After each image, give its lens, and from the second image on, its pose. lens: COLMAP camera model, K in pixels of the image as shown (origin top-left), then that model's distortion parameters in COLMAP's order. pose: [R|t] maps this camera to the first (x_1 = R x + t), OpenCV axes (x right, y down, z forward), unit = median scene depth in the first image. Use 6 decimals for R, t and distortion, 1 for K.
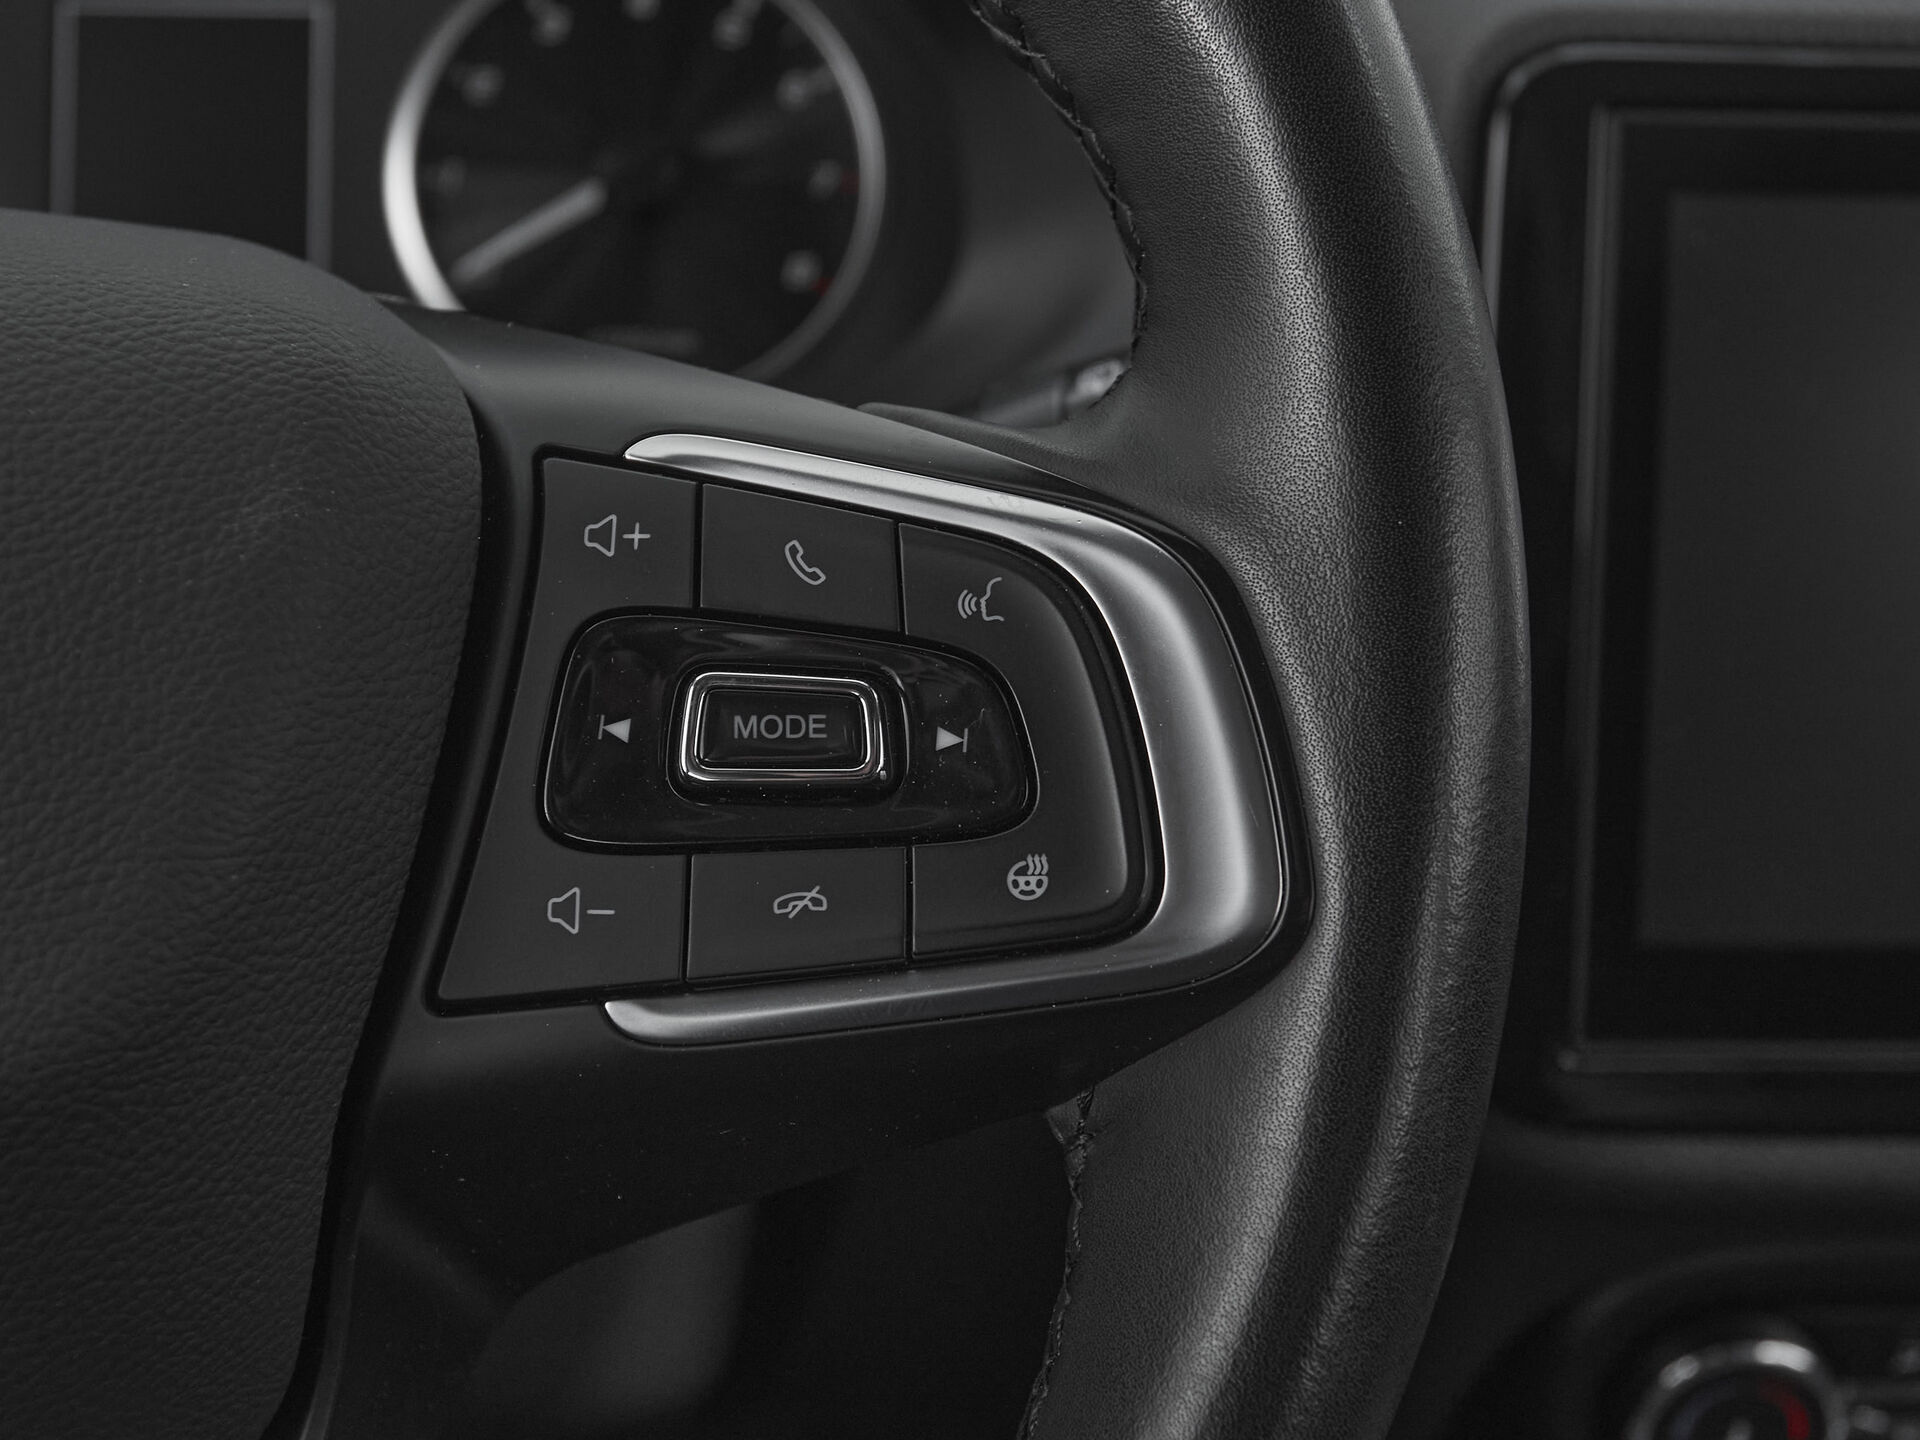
lens RADIAL K [[3030.1, 0, 960.0], [0, 3030.1, 720.0], [0, 0, 1]] dist [-0.121214, 0.008741]
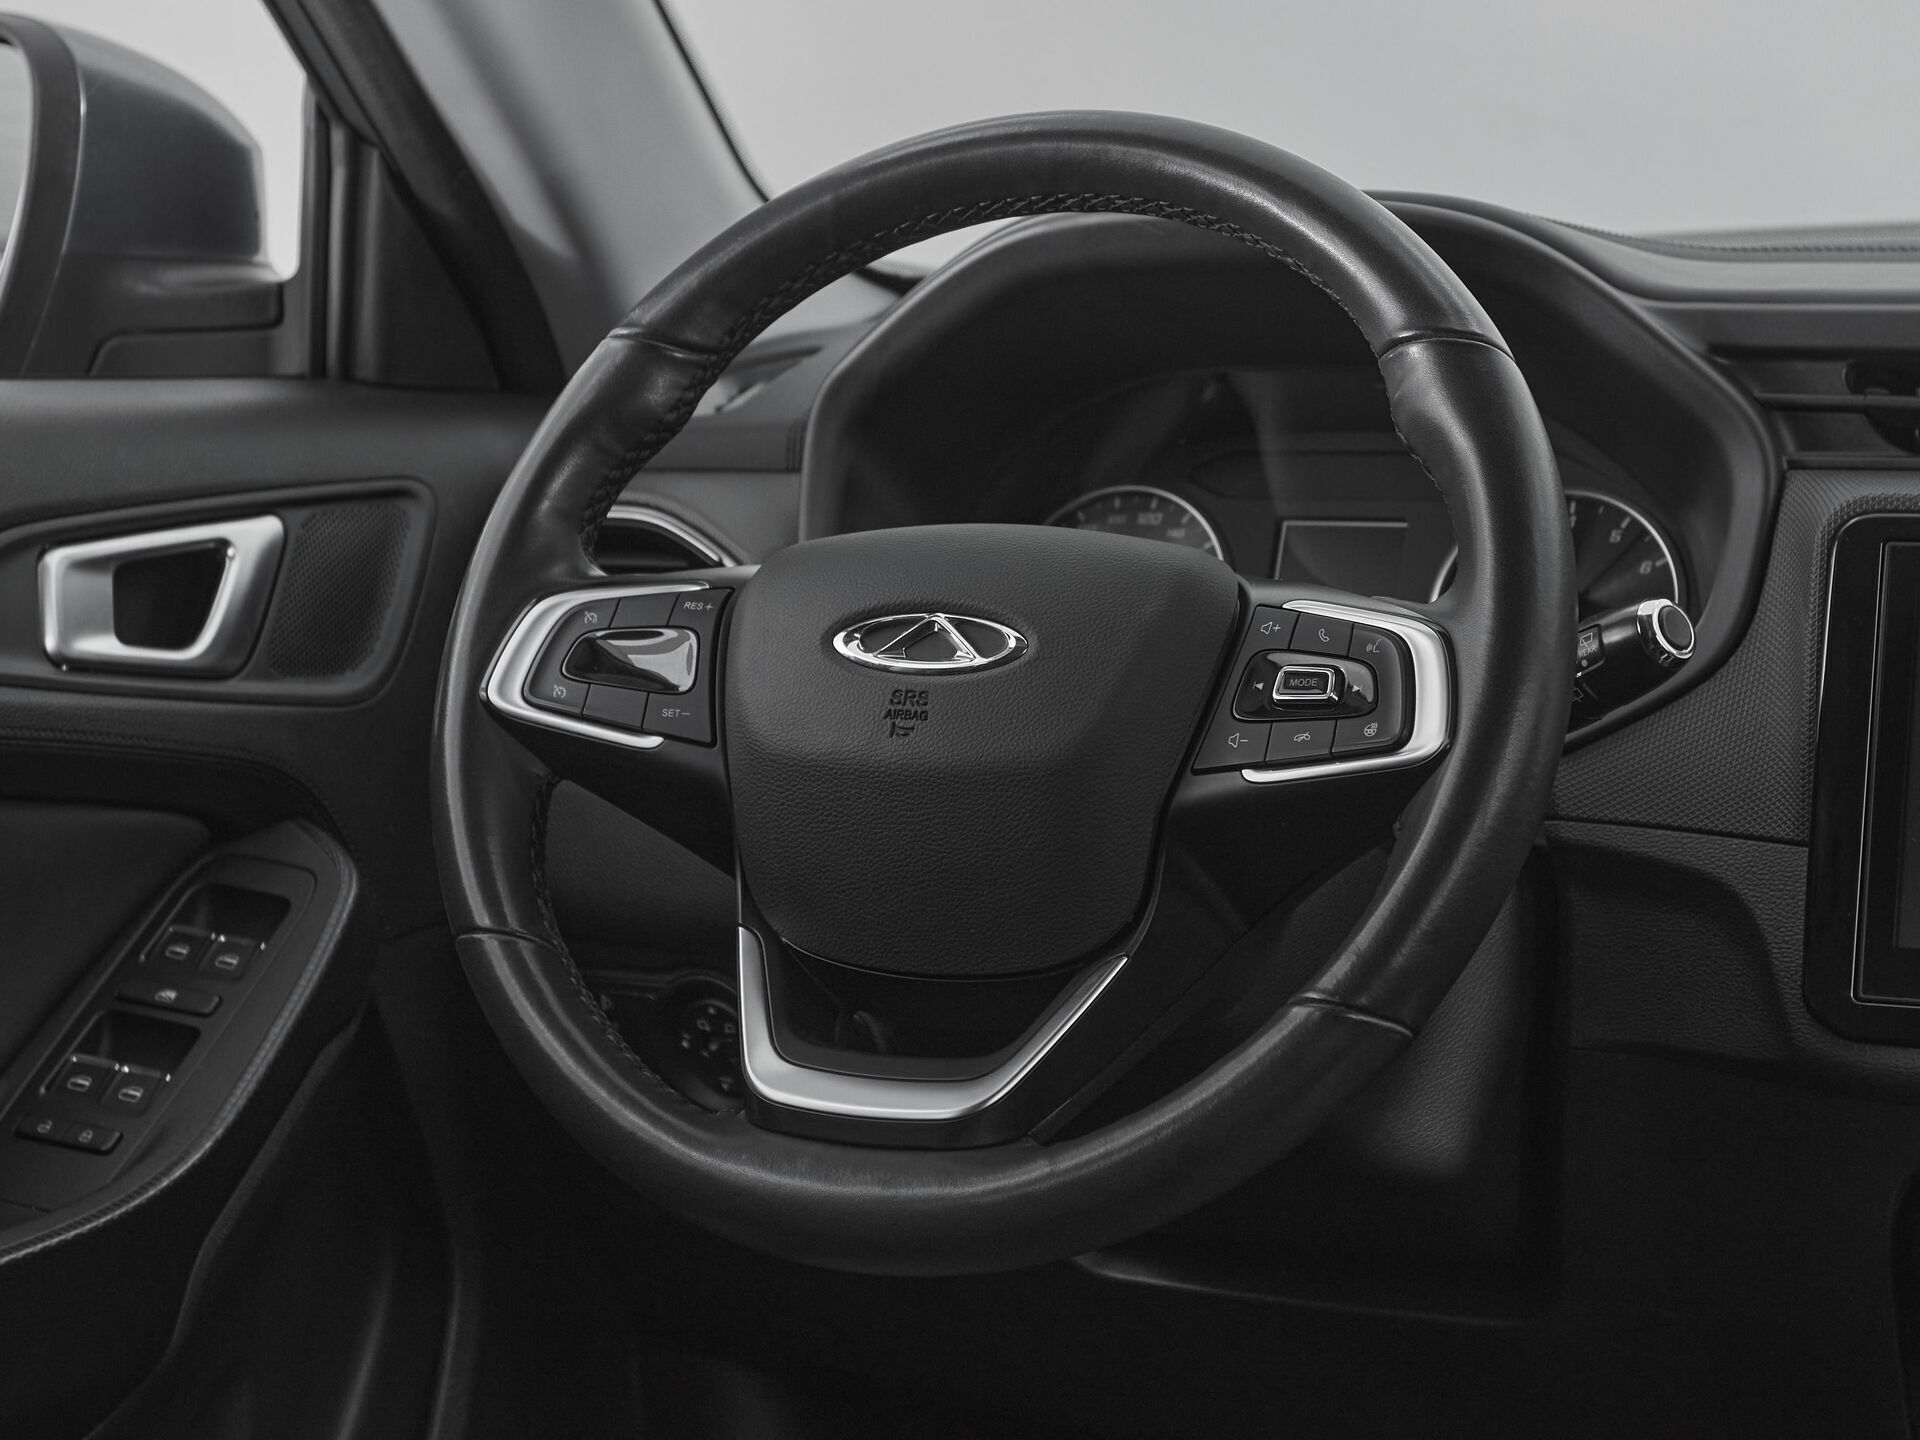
lens RADIAL K [[3858.4, 0, 960.0], [0, 3858.4, 720.0], [0, 0, 1]] dist [0.013053, -0.067530]
pose [[0.859709, 0.010011, -0.510686, 1.626677], [-0.135621, 0.968396, -0.209325, 0.897989], [0.492450, 0.249218, 0.833896, -2.406909]]
